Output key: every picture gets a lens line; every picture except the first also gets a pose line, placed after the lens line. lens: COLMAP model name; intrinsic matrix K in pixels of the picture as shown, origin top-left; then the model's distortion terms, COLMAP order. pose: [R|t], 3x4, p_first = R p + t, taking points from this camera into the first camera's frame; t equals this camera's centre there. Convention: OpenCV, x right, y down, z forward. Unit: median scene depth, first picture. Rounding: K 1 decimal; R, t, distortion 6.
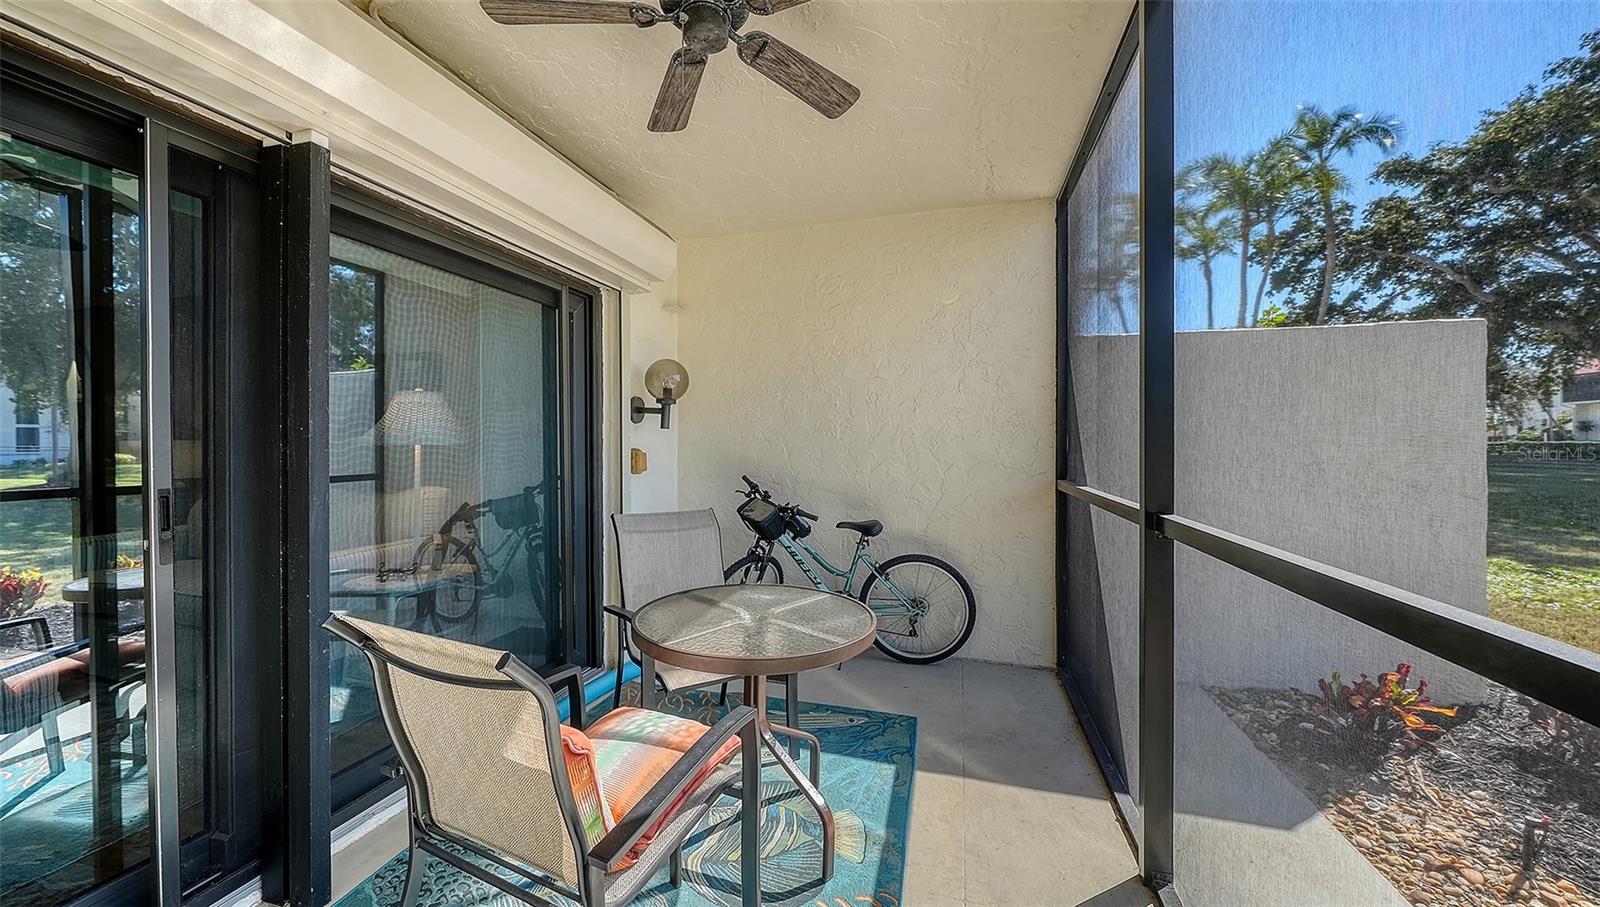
lens RADIAL K [[569.1, 0, 809.8], [0, 569.1, 446.9], [0, 0, 1]] dist [-0.003800, -0.001472]
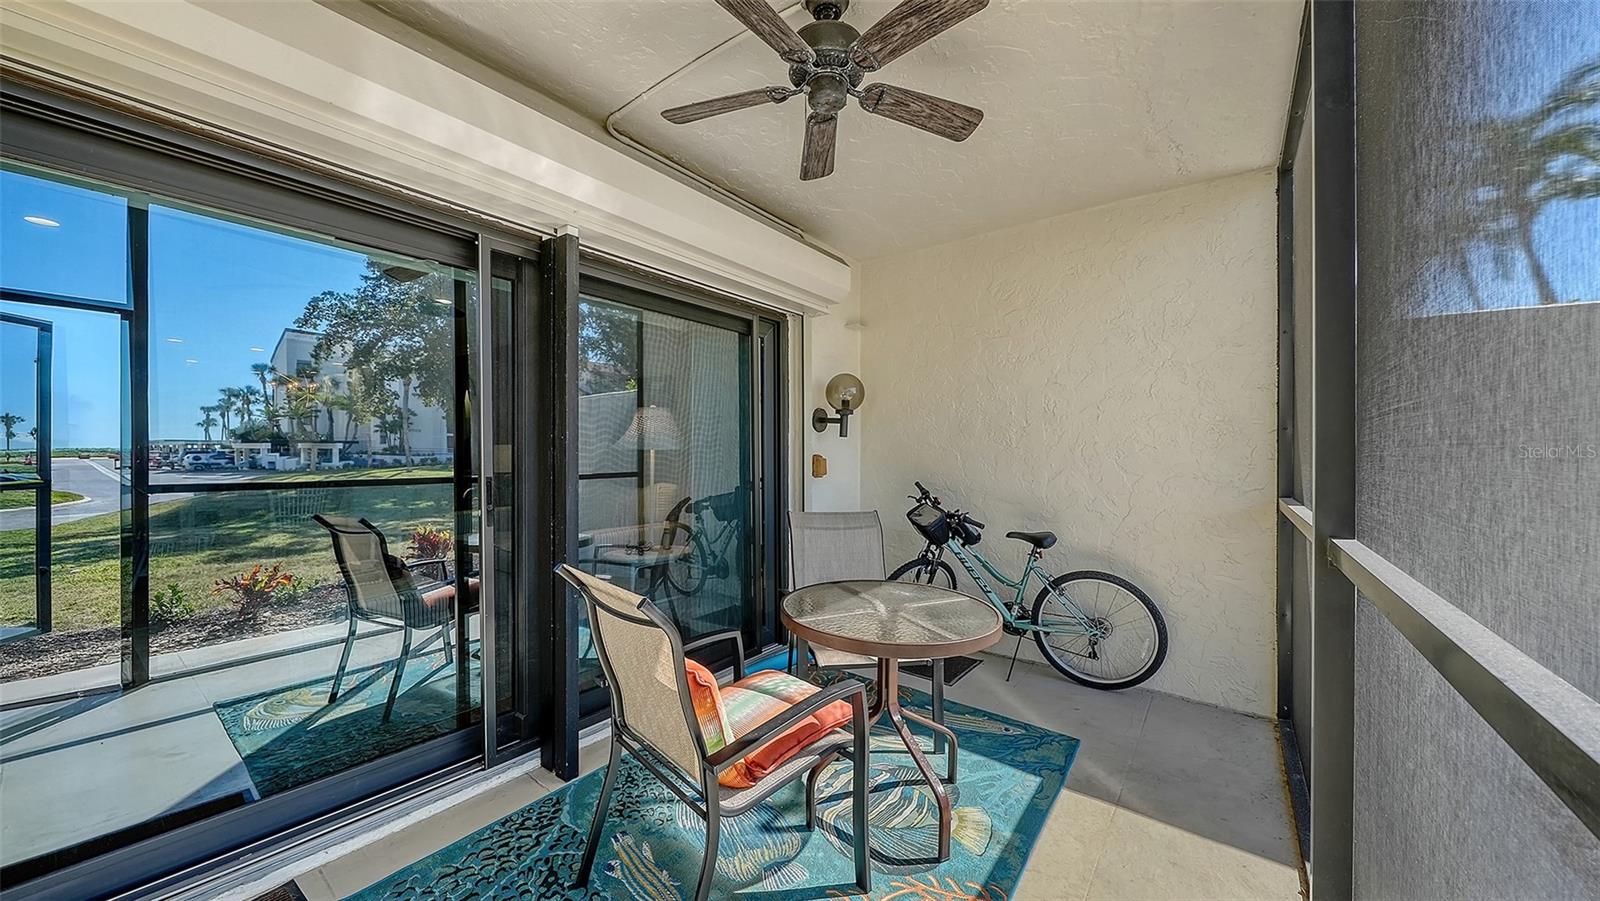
lens RADIAL K [[566.4, 0, 812.2], [0, 566.4, 458.6], [0, 0, 1]] dist [-0.009352, -0.000071]
pose [[0.928755, 0.014762, -0.370399, 0.143033], [-0.012050, 0.999881, 0.009634, 0.000170], [0.370497, -0.004484, 0.928823, -0.055516]]
